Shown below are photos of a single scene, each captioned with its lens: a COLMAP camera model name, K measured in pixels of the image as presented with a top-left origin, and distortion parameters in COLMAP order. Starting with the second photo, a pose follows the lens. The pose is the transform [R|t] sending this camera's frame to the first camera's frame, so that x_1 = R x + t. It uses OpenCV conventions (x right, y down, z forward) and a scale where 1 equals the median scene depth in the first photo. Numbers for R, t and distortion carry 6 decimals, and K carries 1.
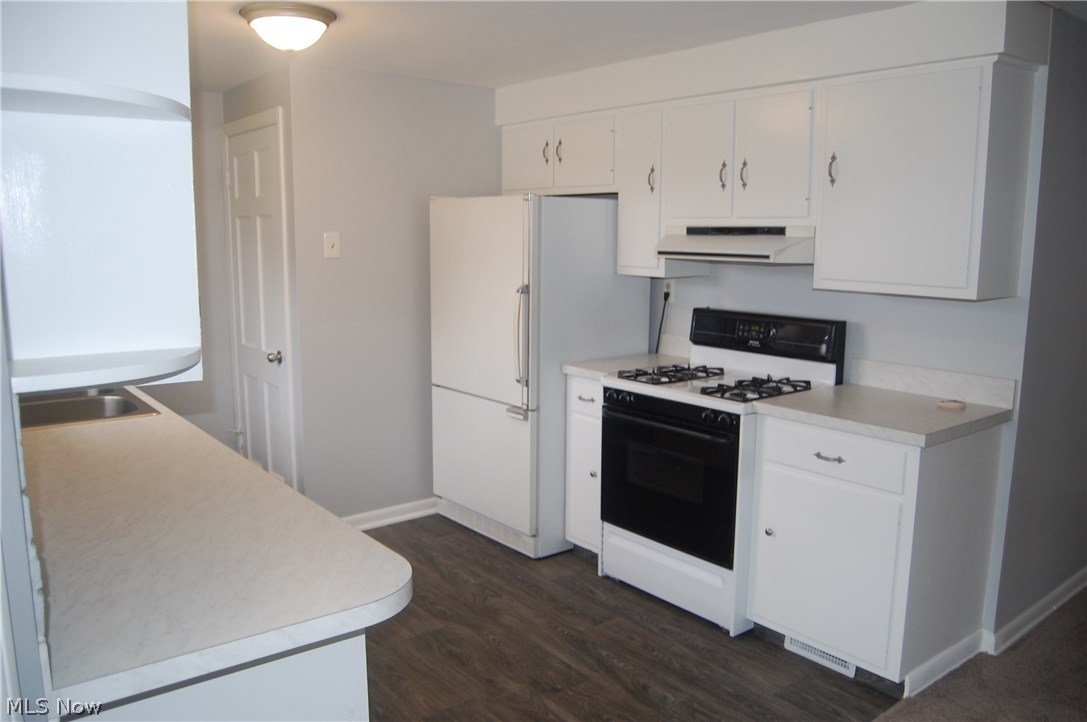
lens RADIAL K [[848.9, 0, 543.2], [0, 848.9, 365.0], [0, 0, 1]] dist [-0.086994, 0.027825]
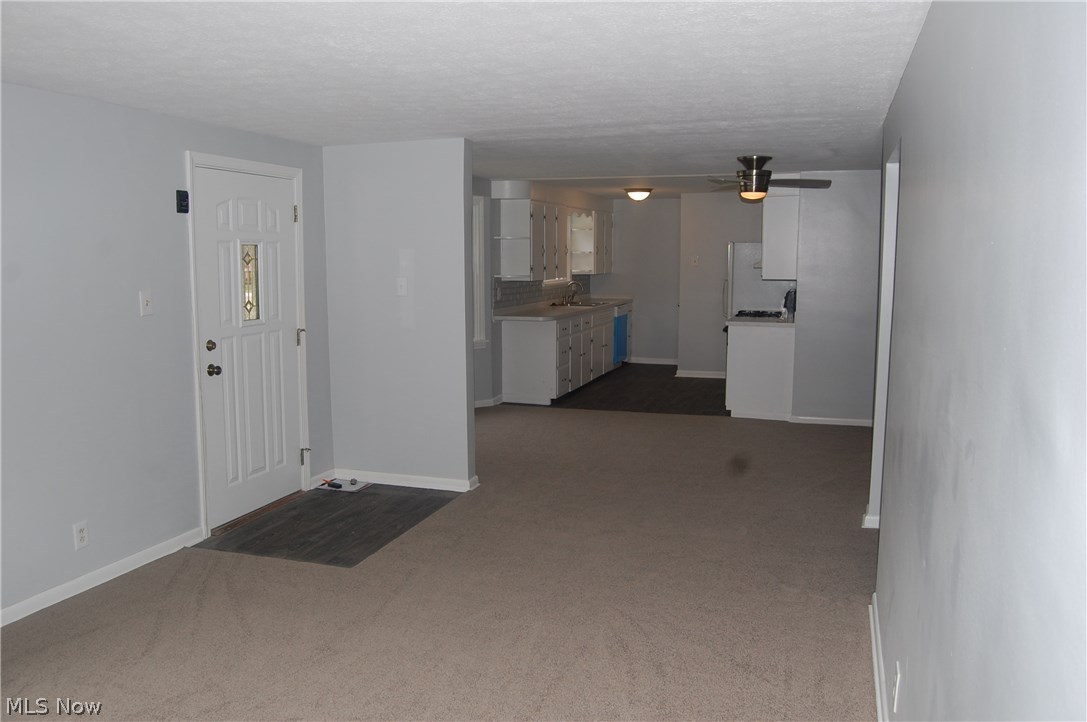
lens RADIAL K [[848.9, 0, 543.2], [0, 848.9, 365.0], [0, 0, 1]] dist [-0.086994, 0.027825]
pose [[0.574248, 0.094925, -0.813159, 1.580761], [-0.130920, 0.991120, 0.023245, -0.043108], [0.808145, 0.093110, 0.581577, 0.321047]]
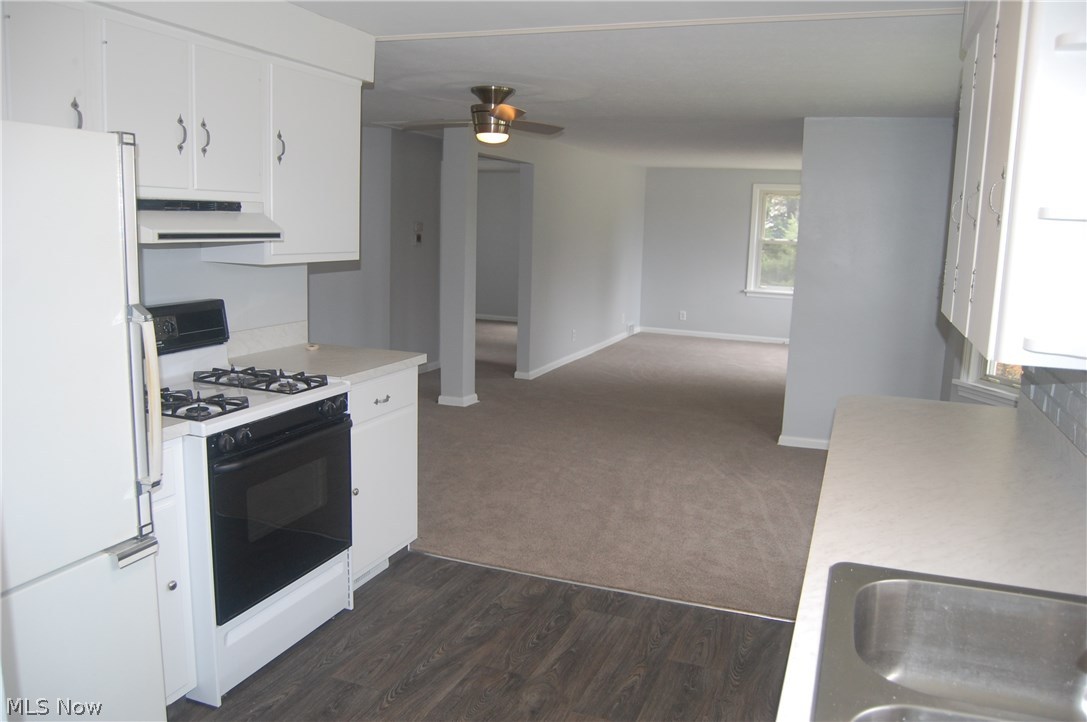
lens RADIAL K [[848.9, 0, 543.2], [0, 848.9, 365.0], [0, 0, 1]] dist [-0.086994, 0.027825]
pose [[-0.516053, -0.163284, 0.840850, -0.716307], [0.097509, 0.964082, 0.247059, -0.195282], [-0.850989, 0.209485, -0.481595, 1.253379]]
